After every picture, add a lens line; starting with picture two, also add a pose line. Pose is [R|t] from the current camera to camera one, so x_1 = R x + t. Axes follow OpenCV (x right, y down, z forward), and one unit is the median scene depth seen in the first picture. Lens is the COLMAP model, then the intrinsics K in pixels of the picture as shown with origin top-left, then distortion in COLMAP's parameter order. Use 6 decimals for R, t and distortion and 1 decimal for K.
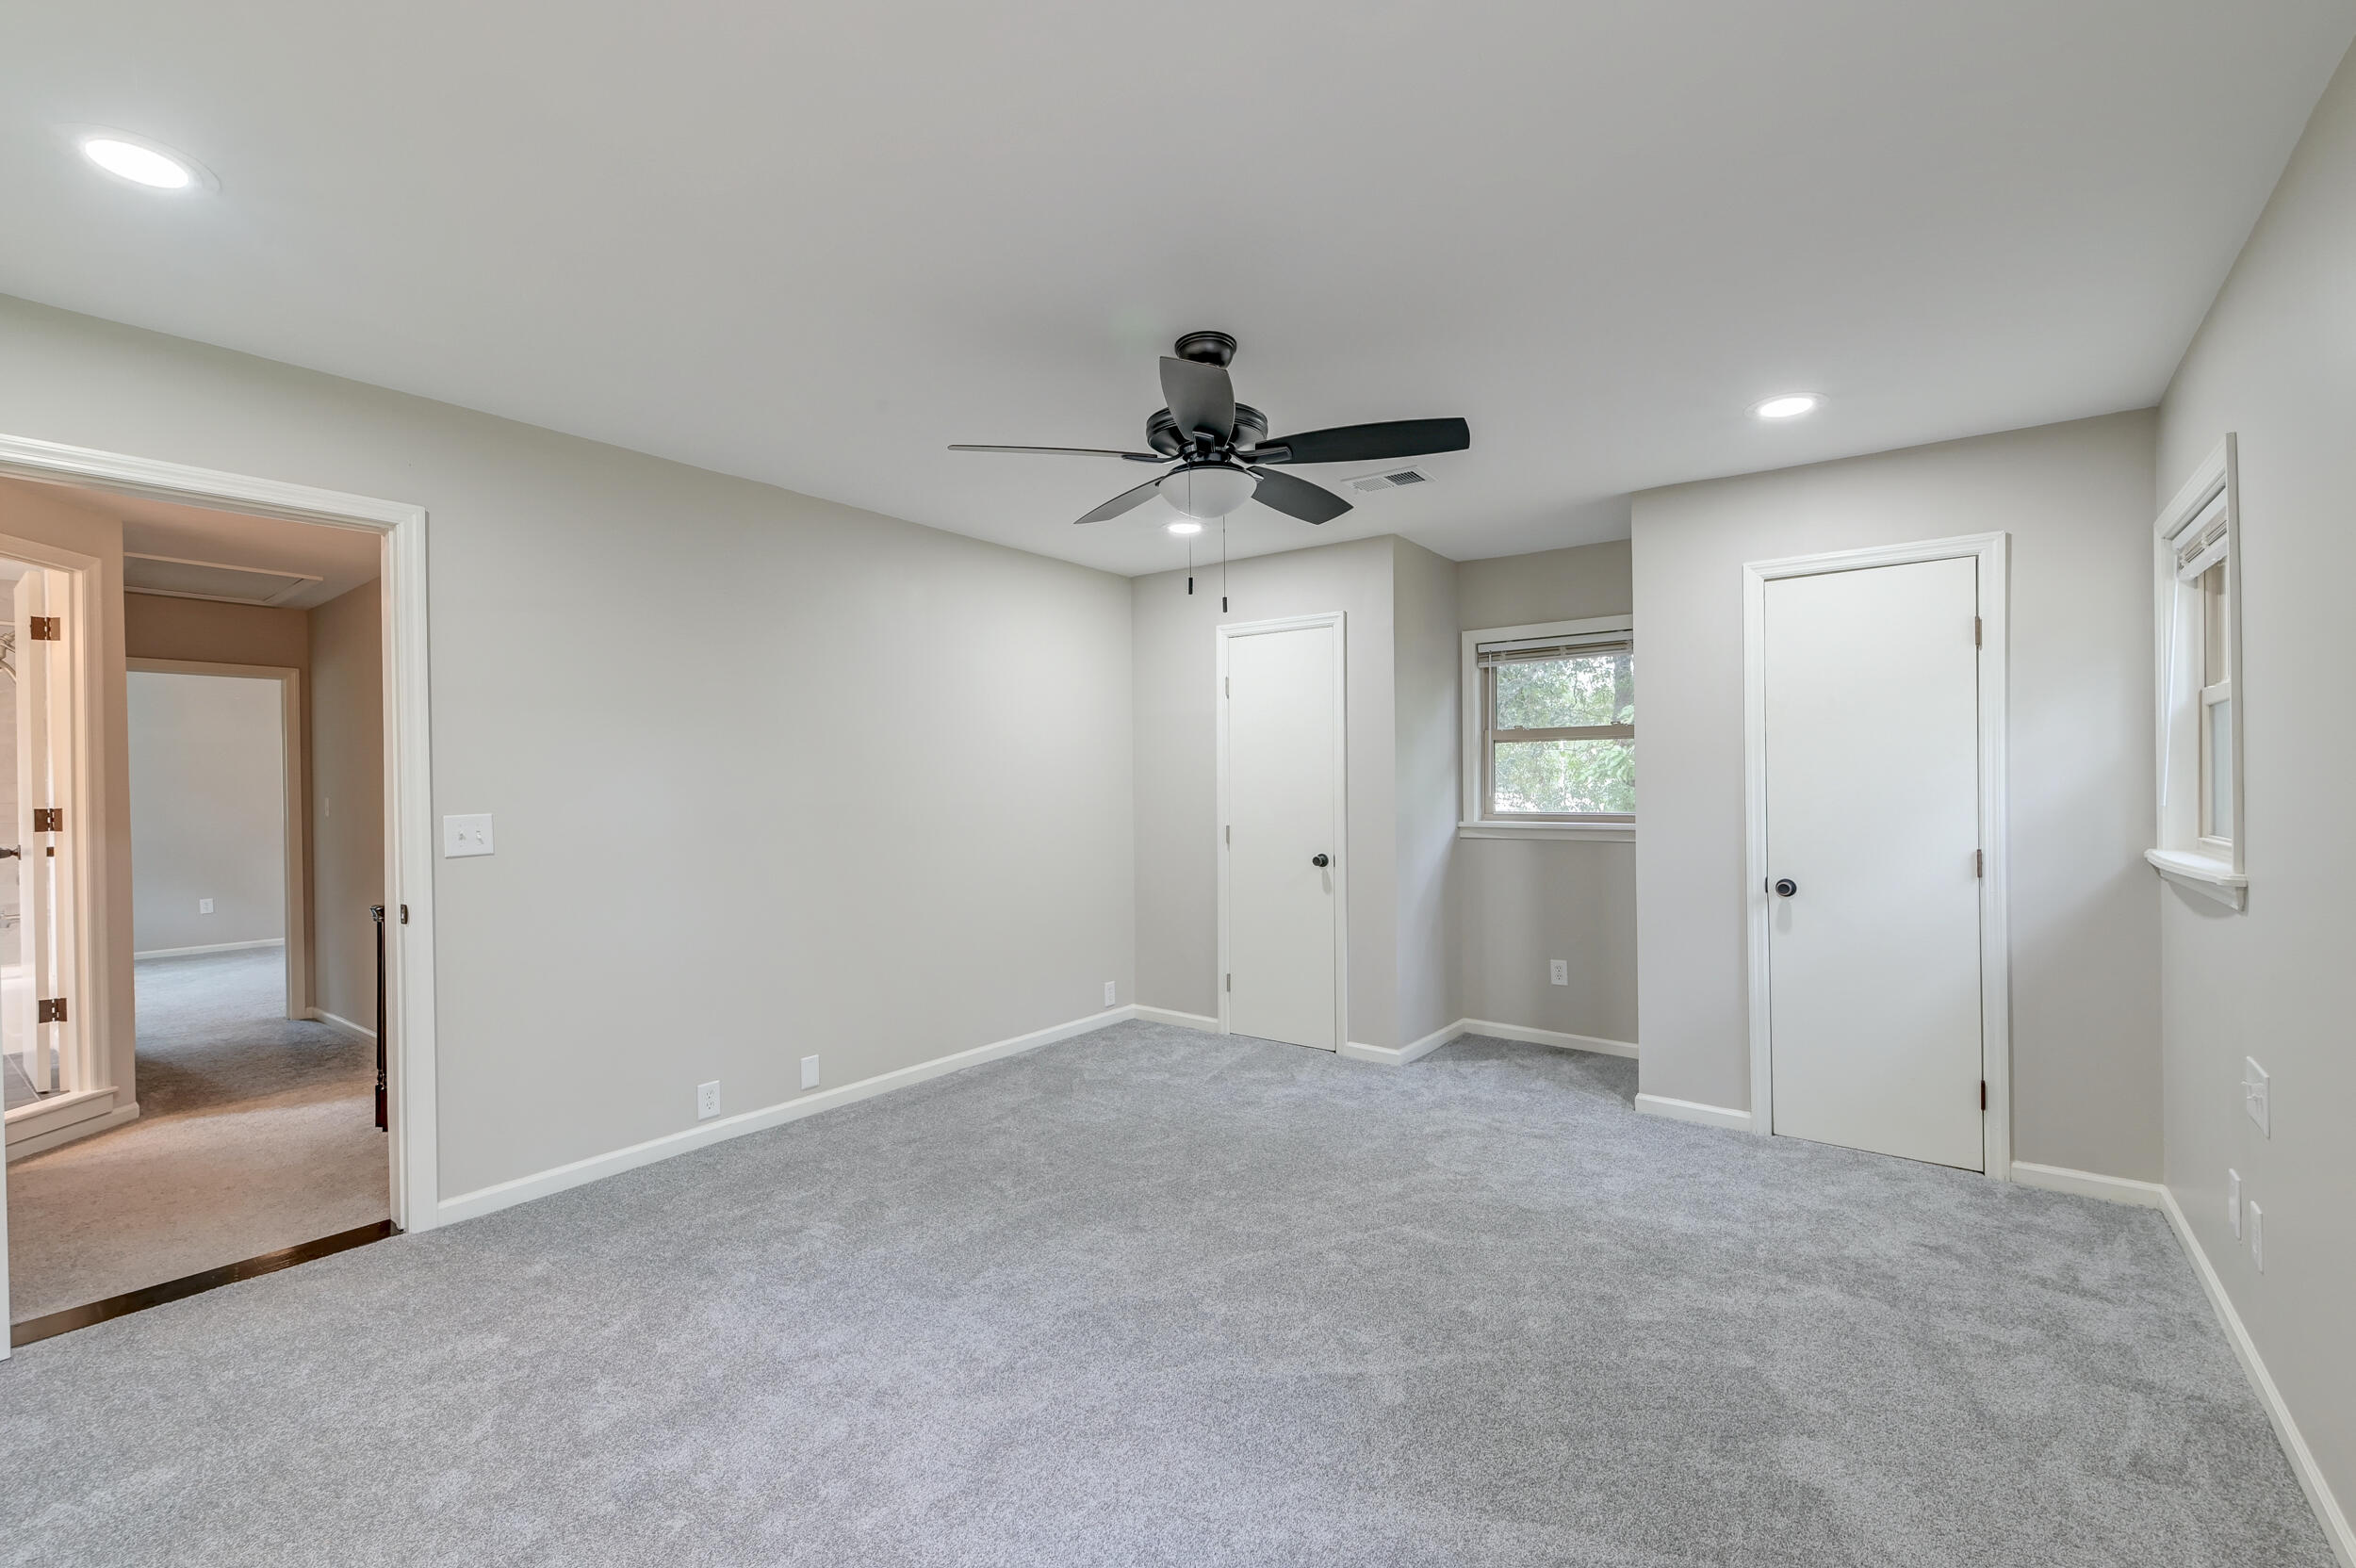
lens RADIAL K [[994.4, 0, 1181.8], [0, 994.4, 774.2], [0, 0, 1]] dist [0.020638, -0.009613]
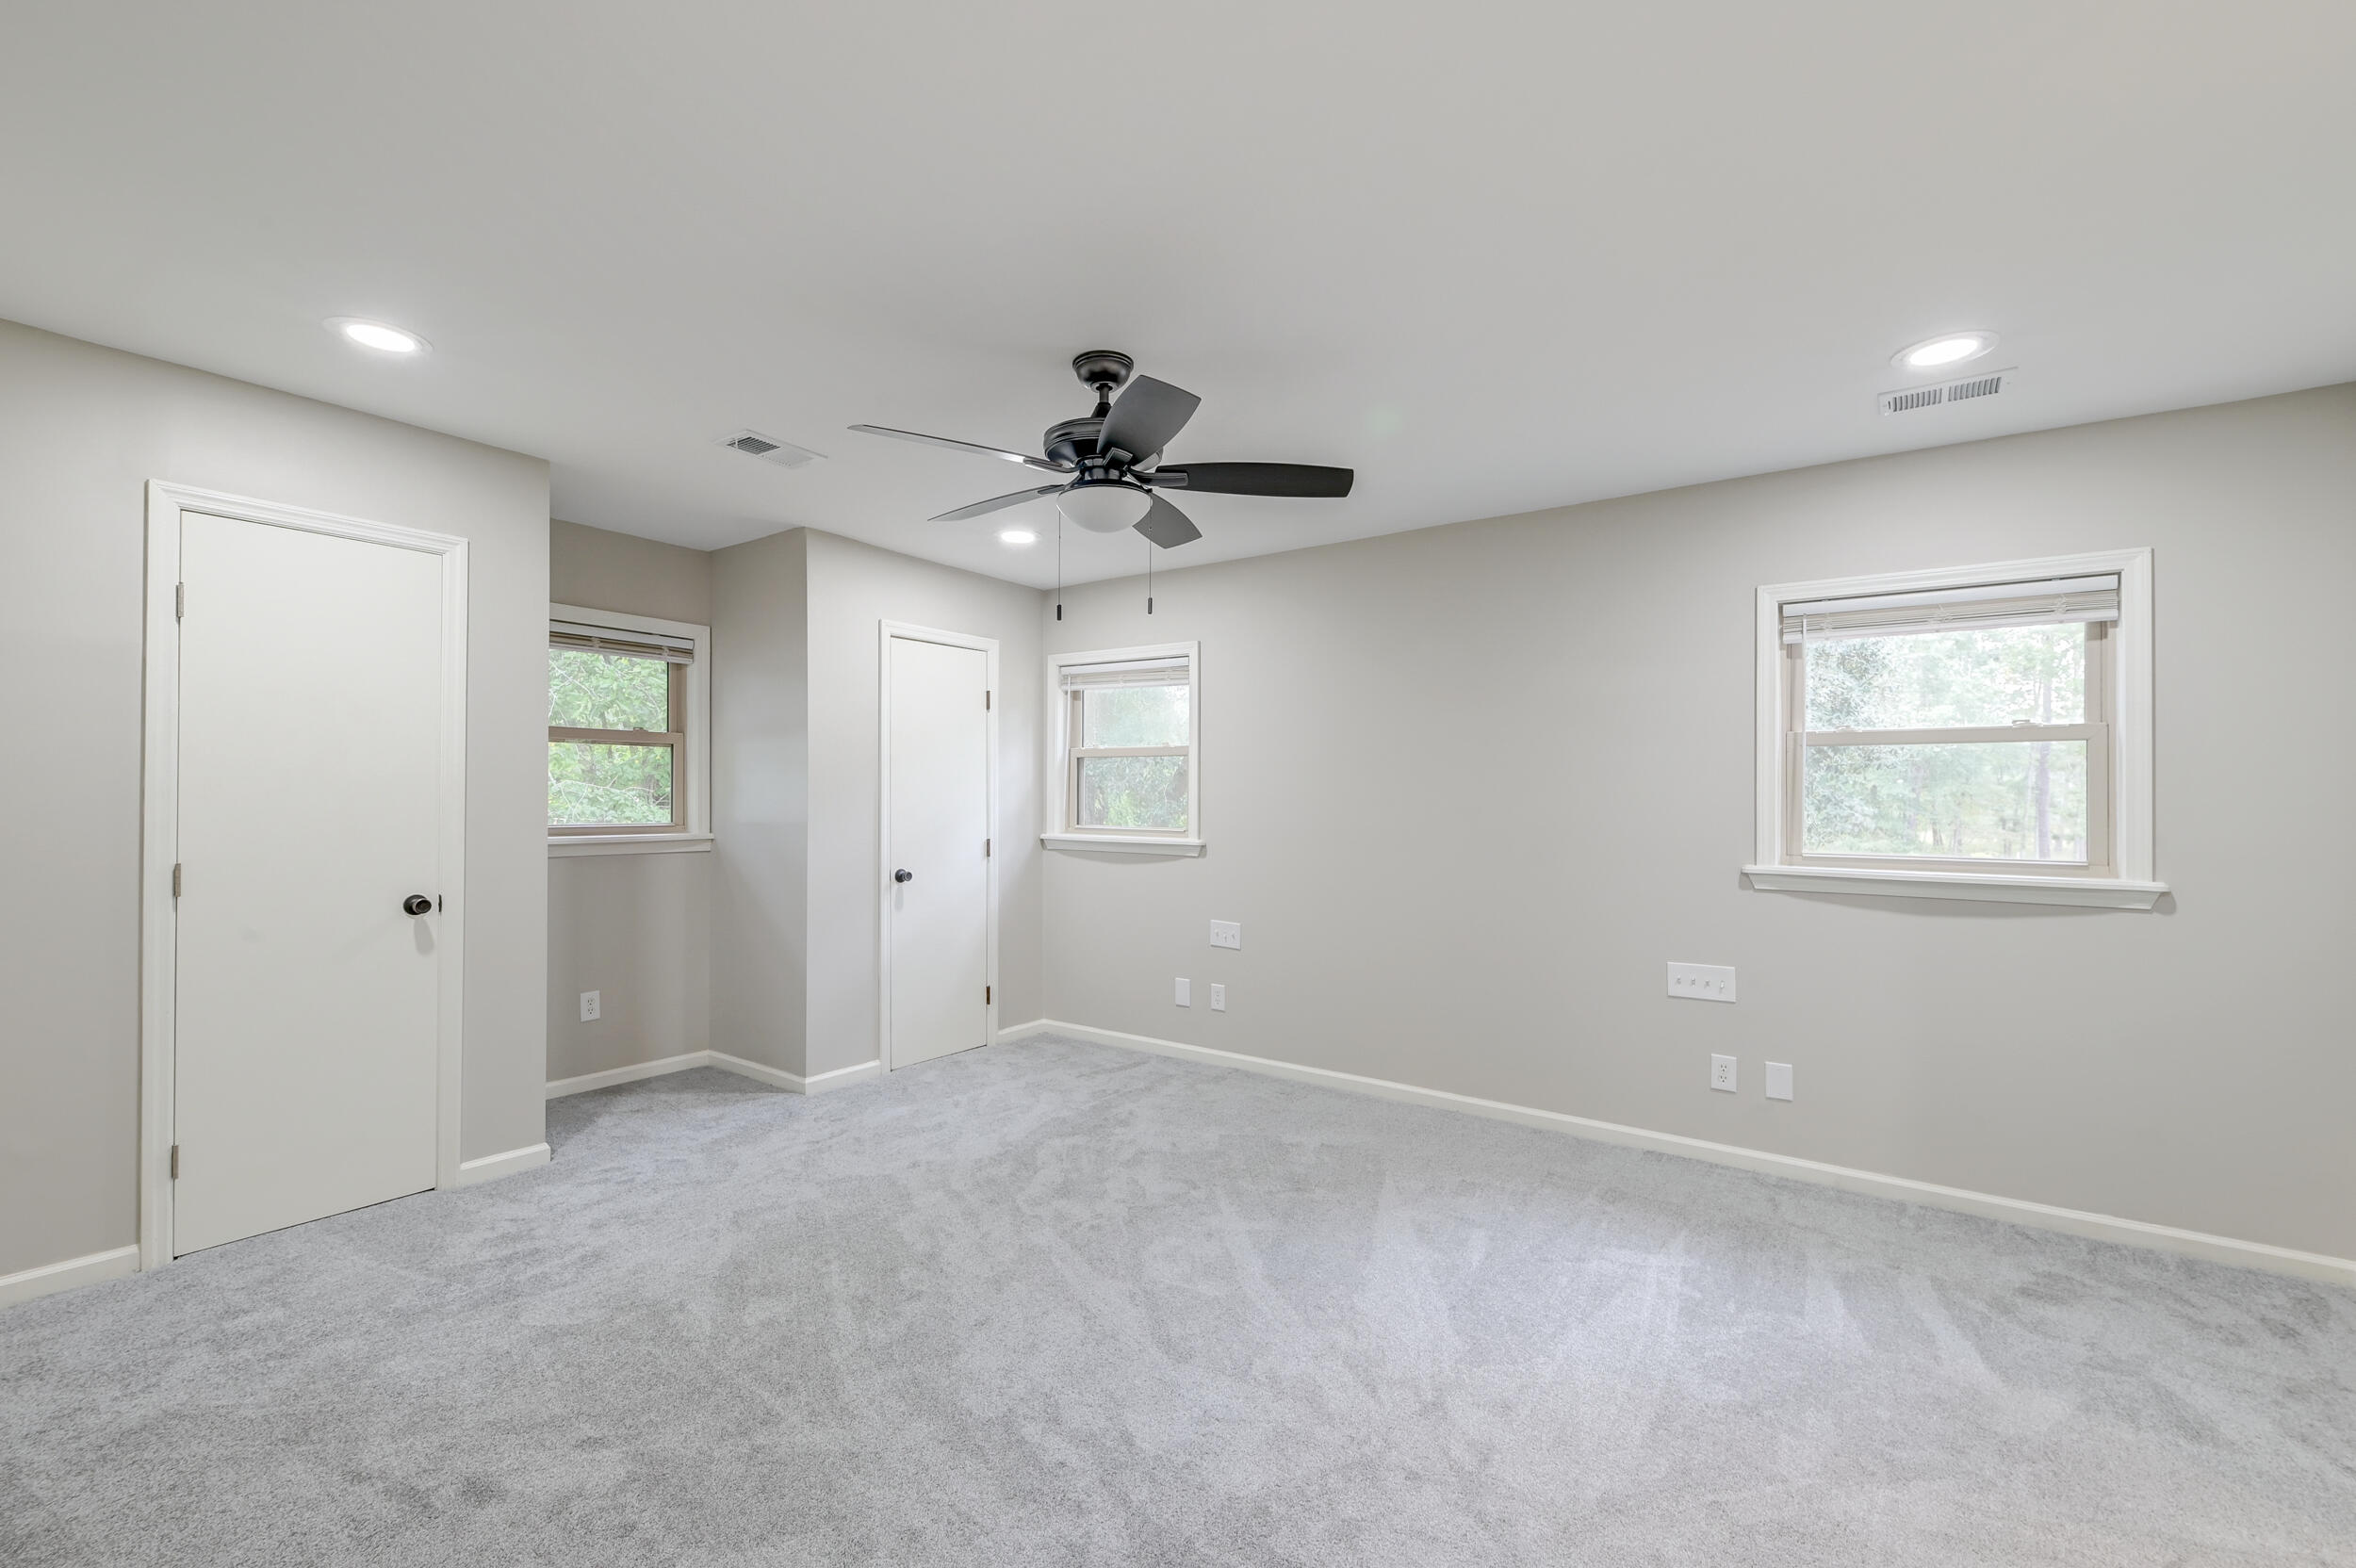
lens RADIAL K [[984.0, 0, 1178.3], [0, 984.0, 792.6], [0, 0, 1]] dist [0.000814, -0.000091]
pose [[-0.031382, 0.012170, 0.999433, -0.679134], [-0.019542, 0.999727, -0.012788, 0.014556], [-0.999316, -0.019932, -0.031136, 0.681120]]
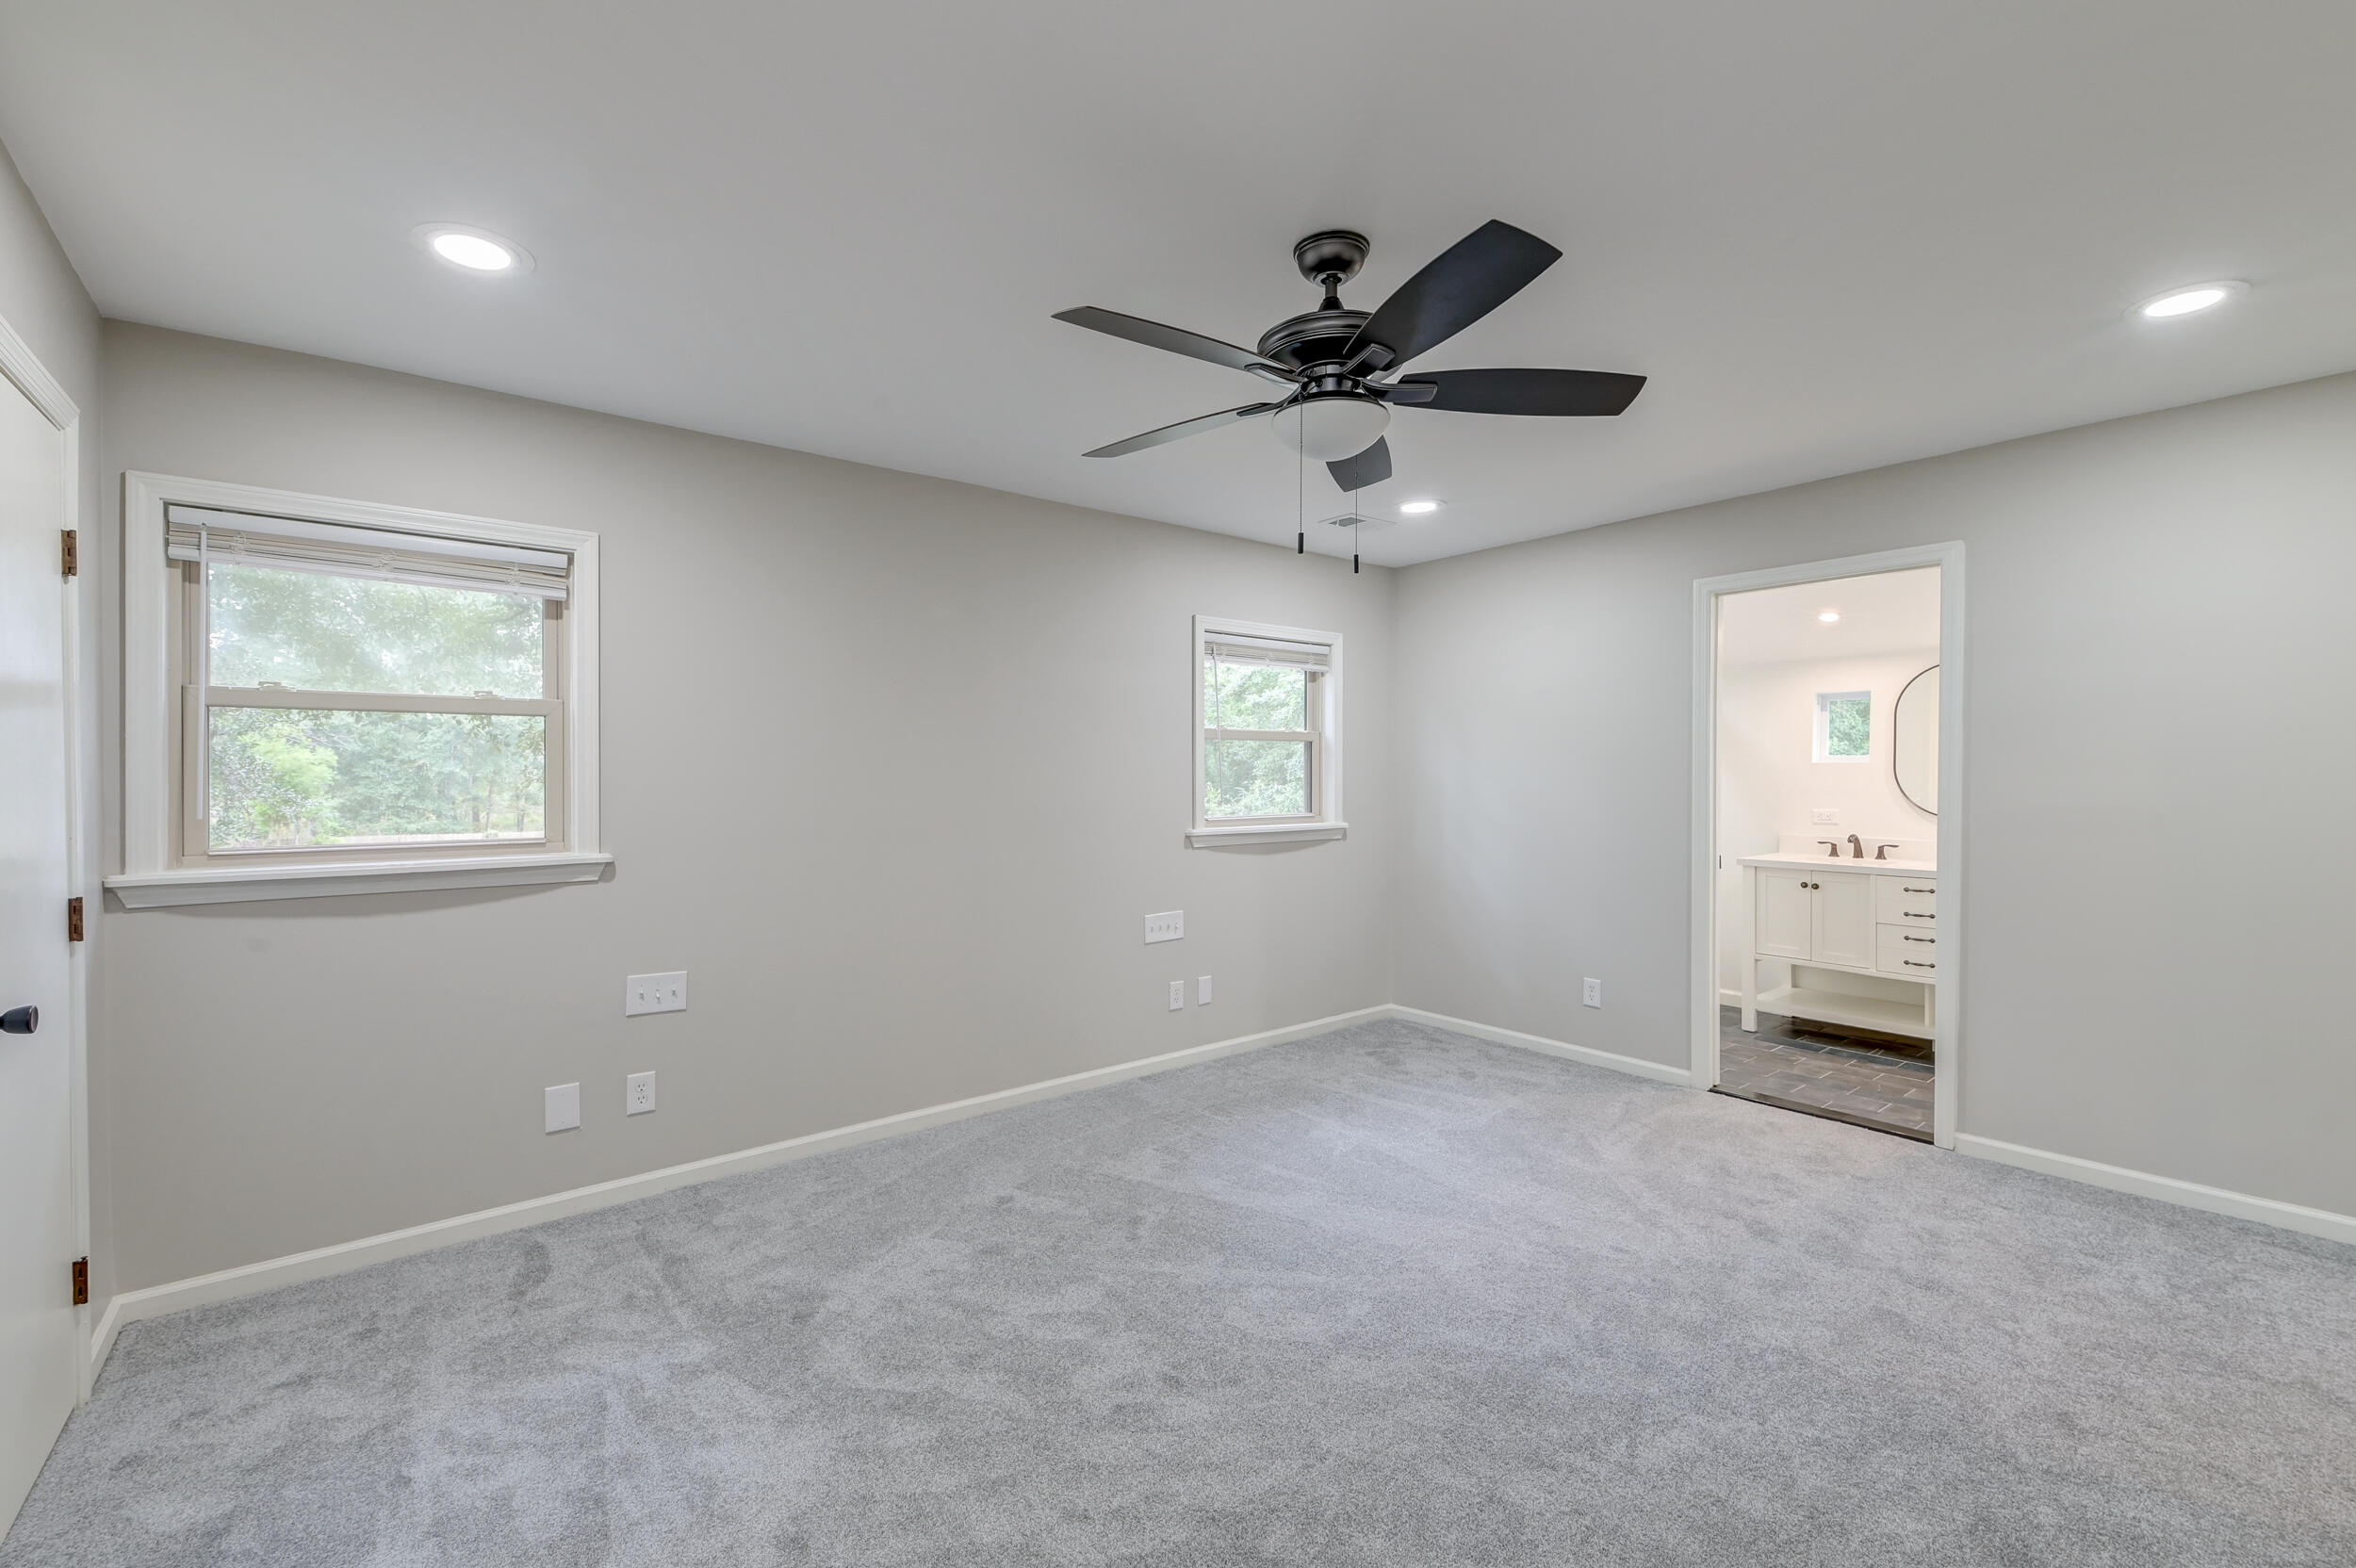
lens RADIAL K [[994.4, 0, 1181.8], [0, 994.4, 774.2], [0, 0, 1]] dist [0.020638, -0.009613]
pose [[-0.970243, 0.004880, 0.242085, -0.036551], [0.003170, 0.999967, -0.007454, 0.001428], [-0.242114, -0.006465, -0.970226, 1.309013]]
